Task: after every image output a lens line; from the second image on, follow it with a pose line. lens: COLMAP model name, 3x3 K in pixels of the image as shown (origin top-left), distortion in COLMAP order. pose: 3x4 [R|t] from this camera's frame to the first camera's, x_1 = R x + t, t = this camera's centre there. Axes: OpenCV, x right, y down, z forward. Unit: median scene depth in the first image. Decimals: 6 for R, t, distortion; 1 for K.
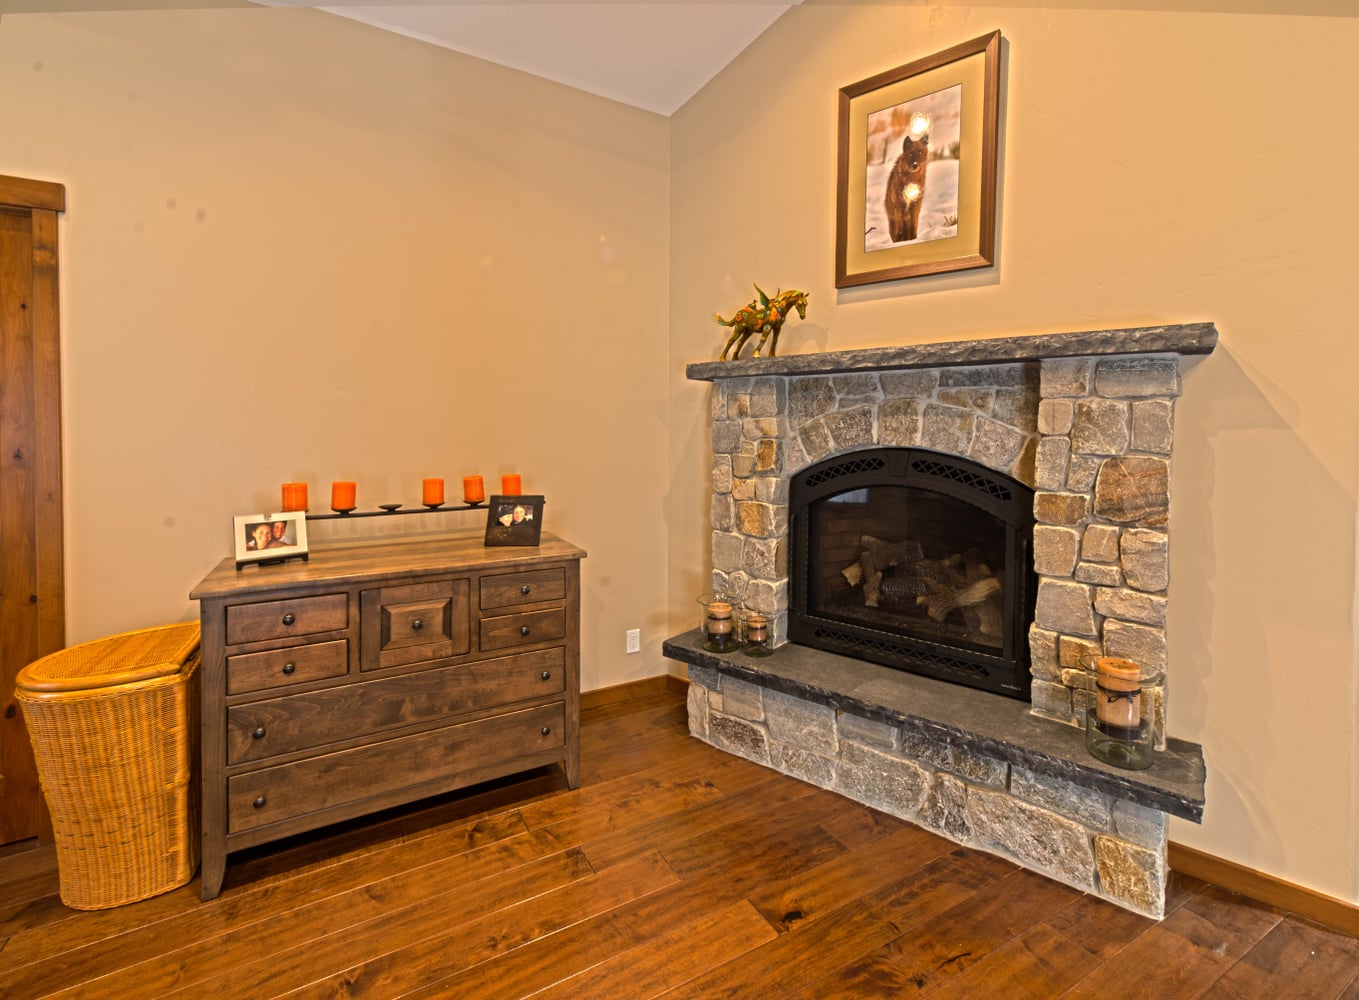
lens RADIAL K [[656.2, 0, 688.2], [0, 656.2, 475.6], [0, 0, 1]] dist [0.111065, 0.000062]
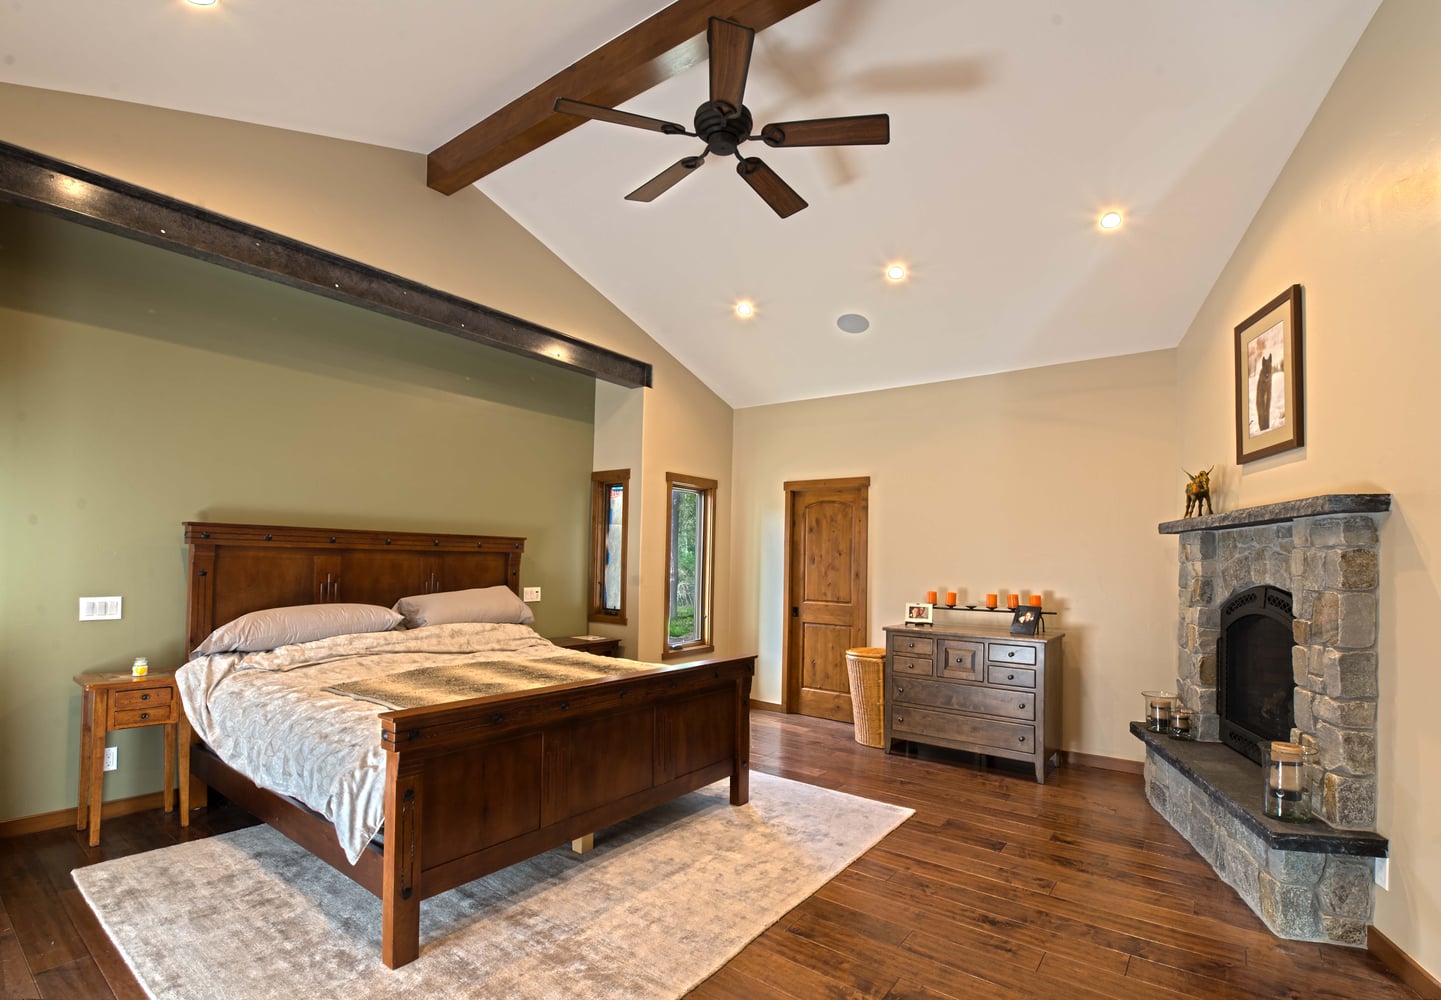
lens RADIAL K [[680.7, 0, 717.8], [0, 680.7, 525.9], [0, 0, 1]] dist [-0.003560, -0.000695]
pose [[0.392159, -0.043257, -0.918880, 1.080700], [-0.090248, 0.992266, -0.085228, 0.047885], [0.915460, 0.116350, 0.385222, -0.458220]]
